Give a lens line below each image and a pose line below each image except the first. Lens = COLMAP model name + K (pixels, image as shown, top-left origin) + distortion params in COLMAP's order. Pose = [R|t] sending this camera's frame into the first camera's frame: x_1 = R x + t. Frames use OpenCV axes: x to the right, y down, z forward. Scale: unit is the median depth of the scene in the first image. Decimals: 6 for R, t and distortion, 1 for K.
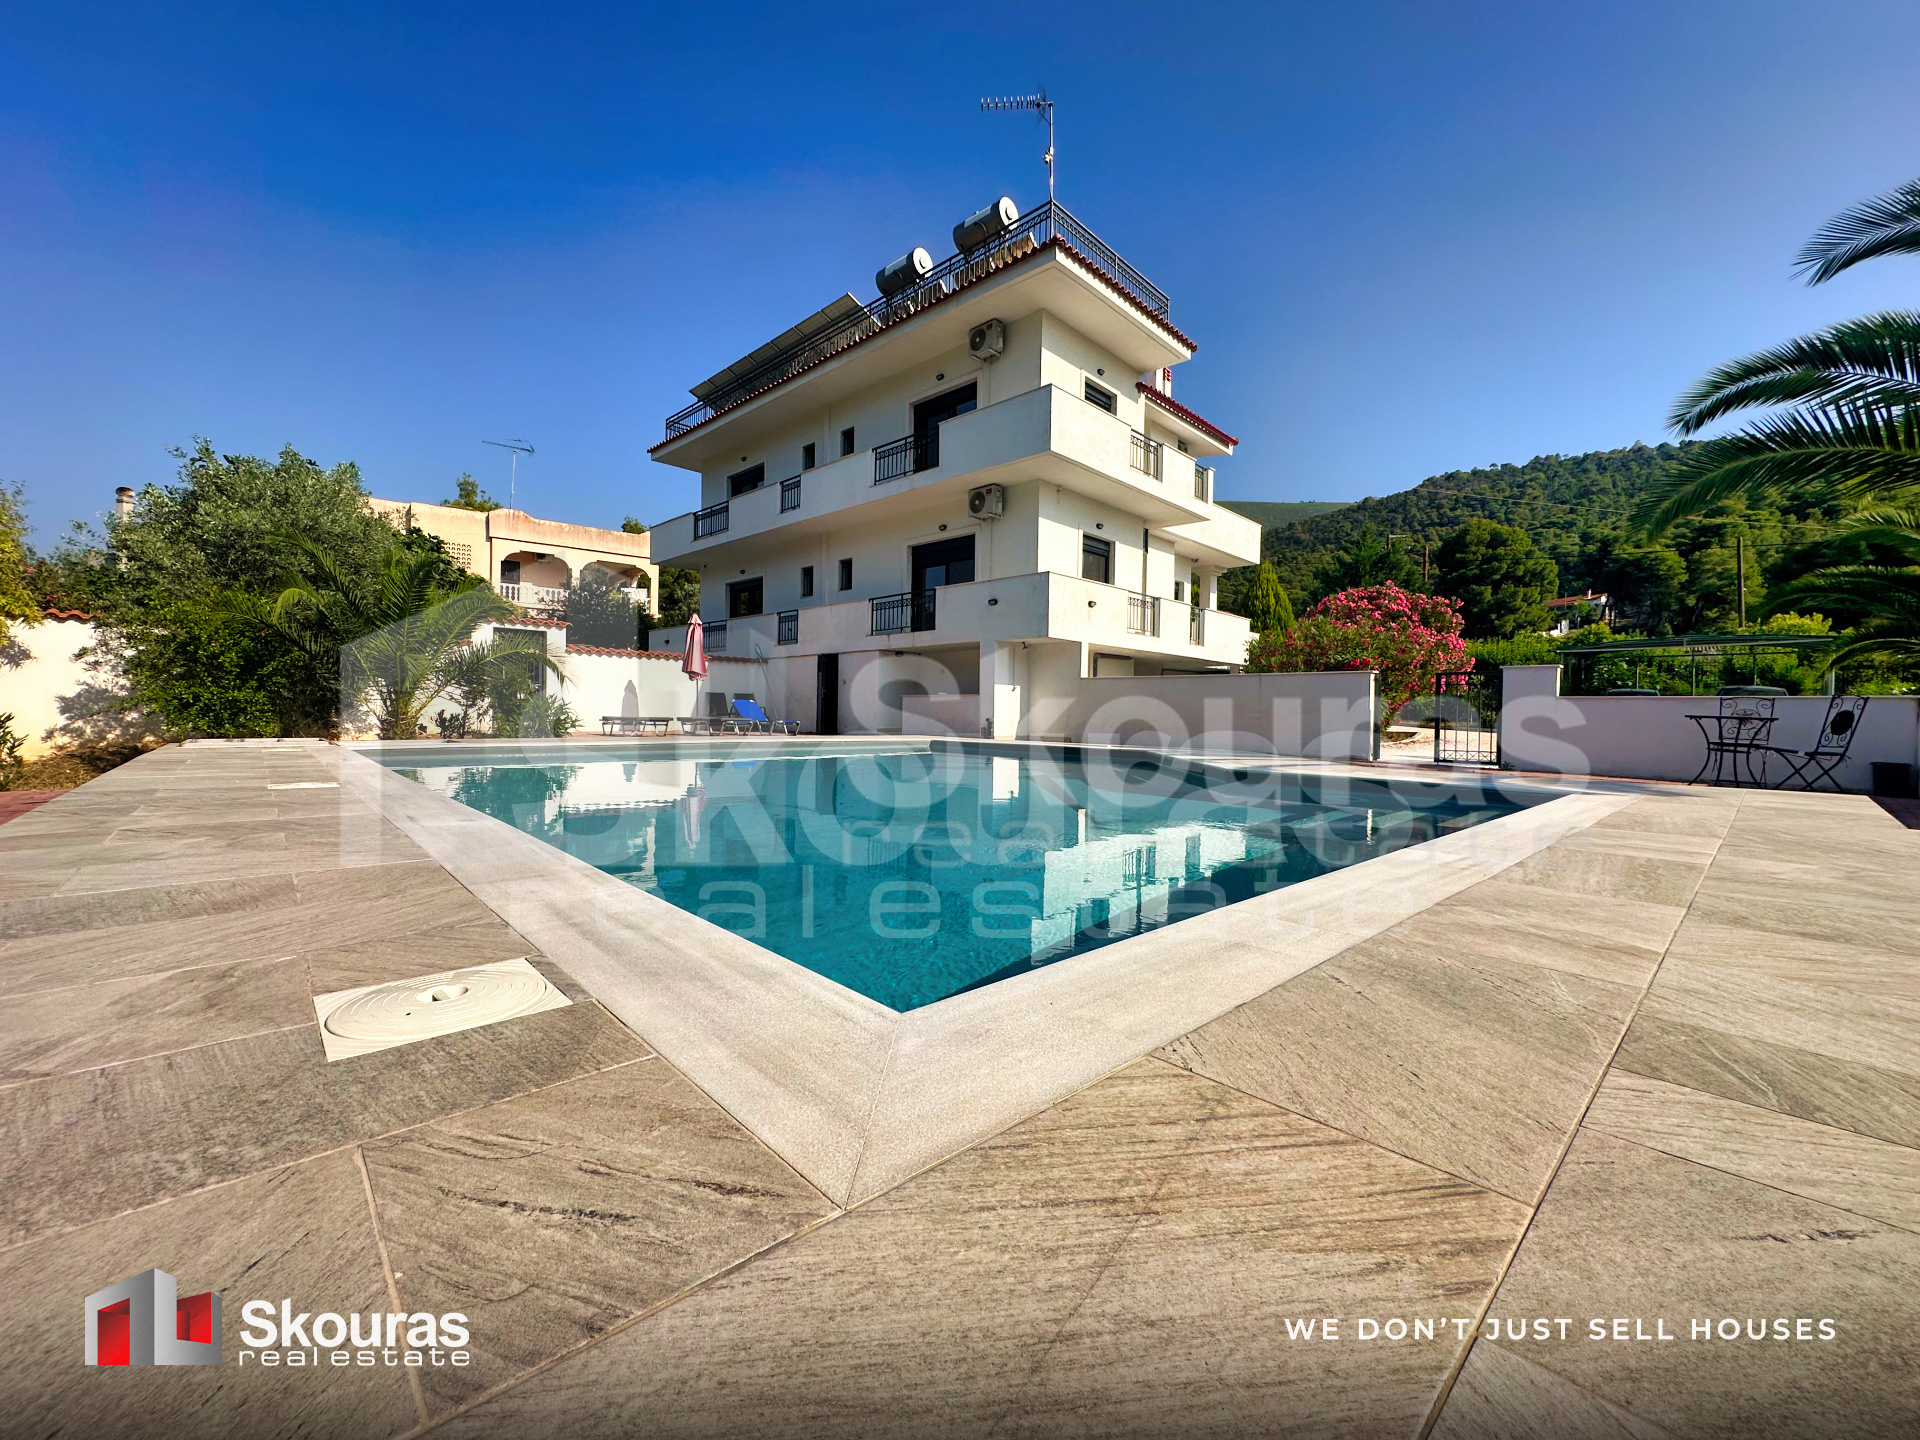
lens RADIAL K [[756.0, 0, 960.0], [0, 756.0, 720.0], [0, 0, 1]] dist [-0.000510, -0.000010]
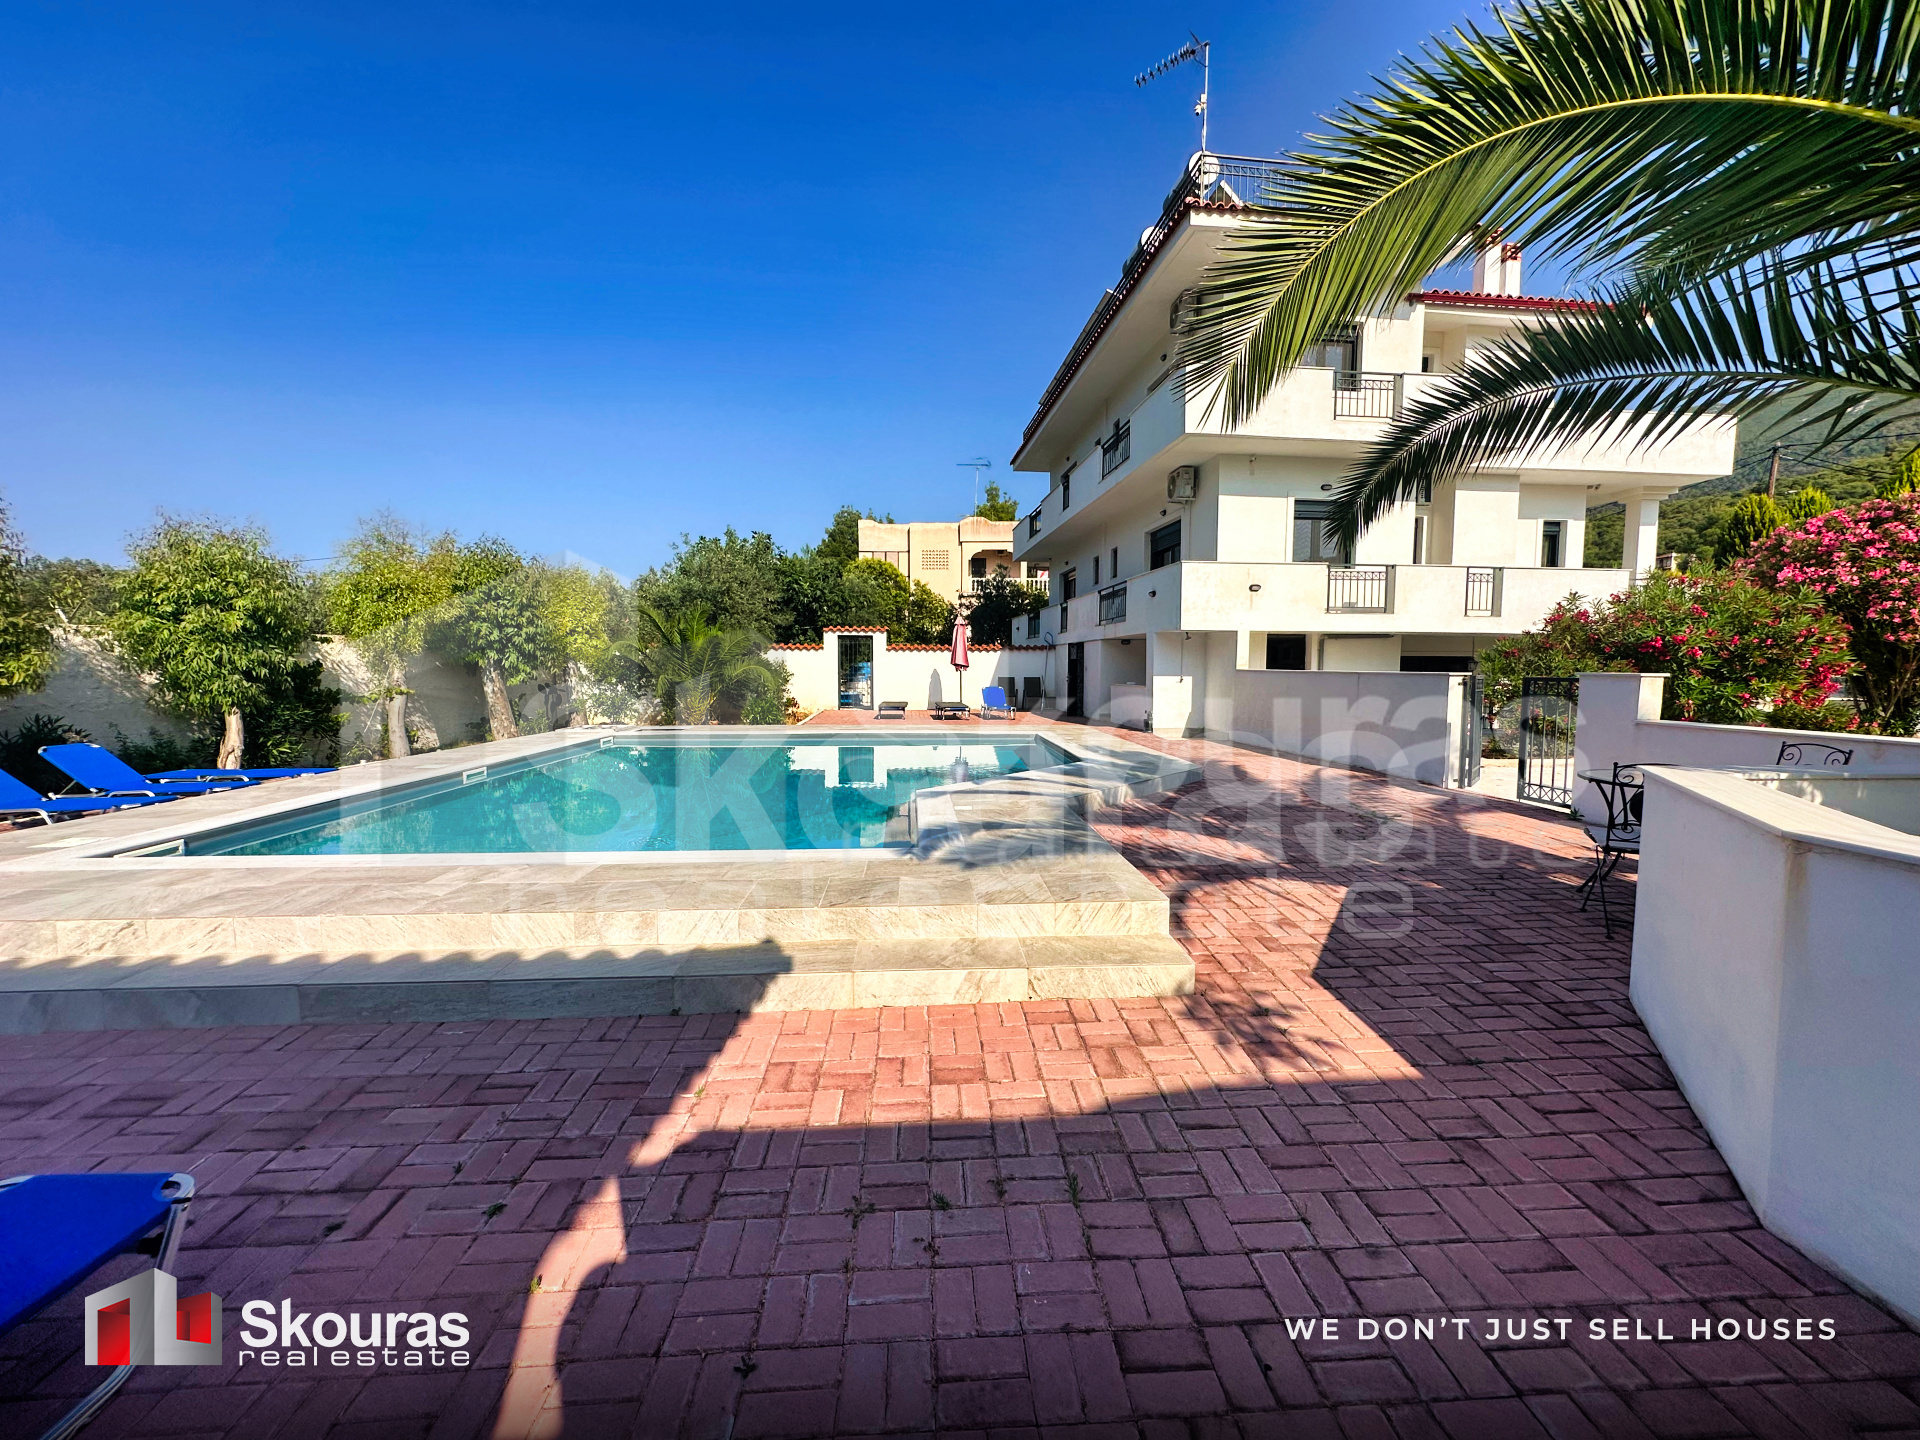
lens RADIAL K [[786.8, 0, 960.2], [0, 786.8, 710.4], [0, 0, 1]] dist [-0.000671, -0.000134]
pose [[0.766335, 0.023459, -0.642012, 0.425209], [-0.000352, 0.999348, 0.036095, -0.034606], [0.642441, -0.027435, 0.765844, 0.045082]]
